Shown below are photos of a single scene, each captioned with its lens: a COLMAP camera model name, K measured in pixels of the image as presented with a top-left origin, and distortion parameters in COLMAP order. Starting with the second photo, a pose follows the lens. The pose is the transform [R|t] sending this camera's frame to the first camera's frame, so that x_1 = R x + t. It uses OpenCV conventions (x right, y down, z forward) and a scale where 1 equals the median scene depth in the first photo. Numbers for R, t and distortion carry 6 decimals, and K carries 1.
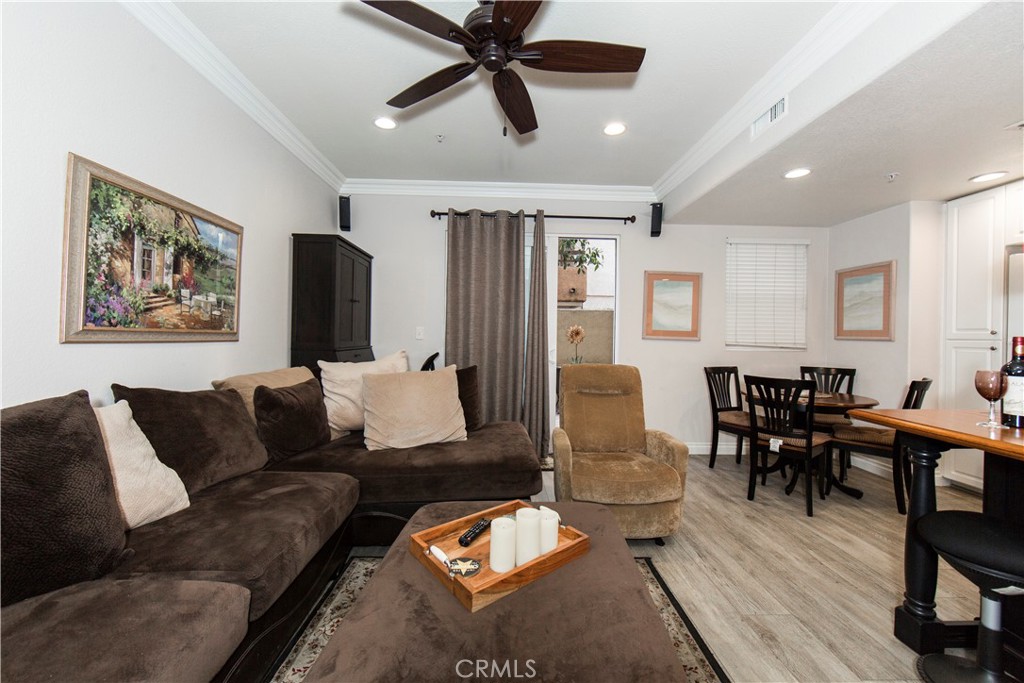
lens RADIAL K [[409.5, 0, 494.2], [0, 409.5, 337.0], [0, 0, 1]] dist [-0.002526, 0.000057]
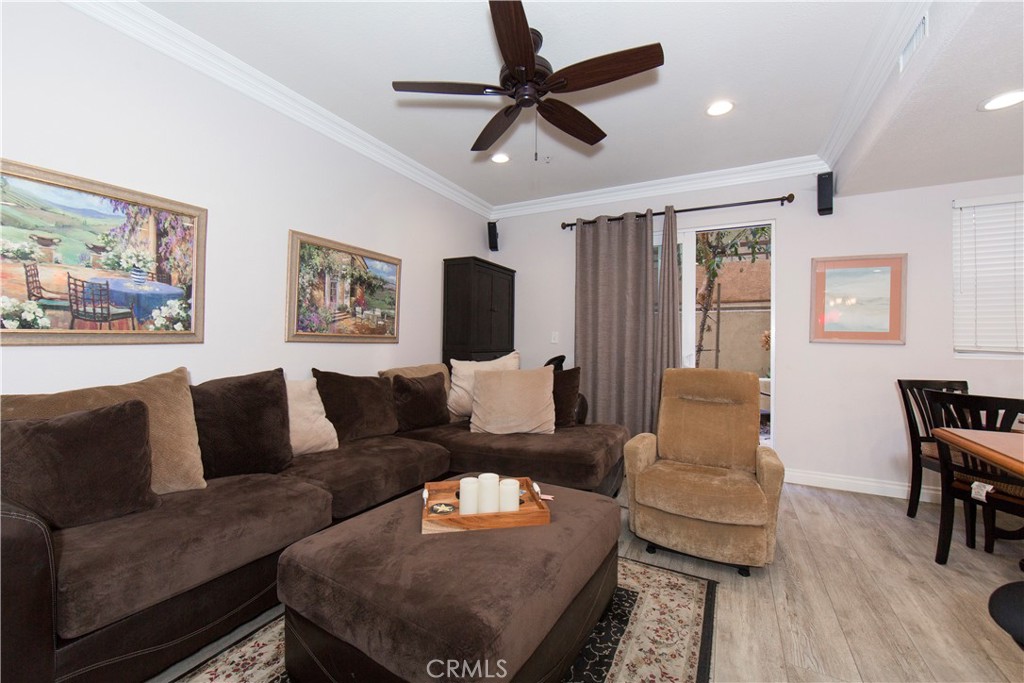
lens RADIAL K [[409.5, 0, 485.0], [0, 409.5, 337.1], [0, 0, 1]] dist [-0.002526, 0.000057]
pose [[0.863769, -0.008301, -0.503819, 0.341188], [-0.002100, 0.999796, -0.020073, 0.018142], [0.503883, 0.018397, 0.863576, -0.036157]]
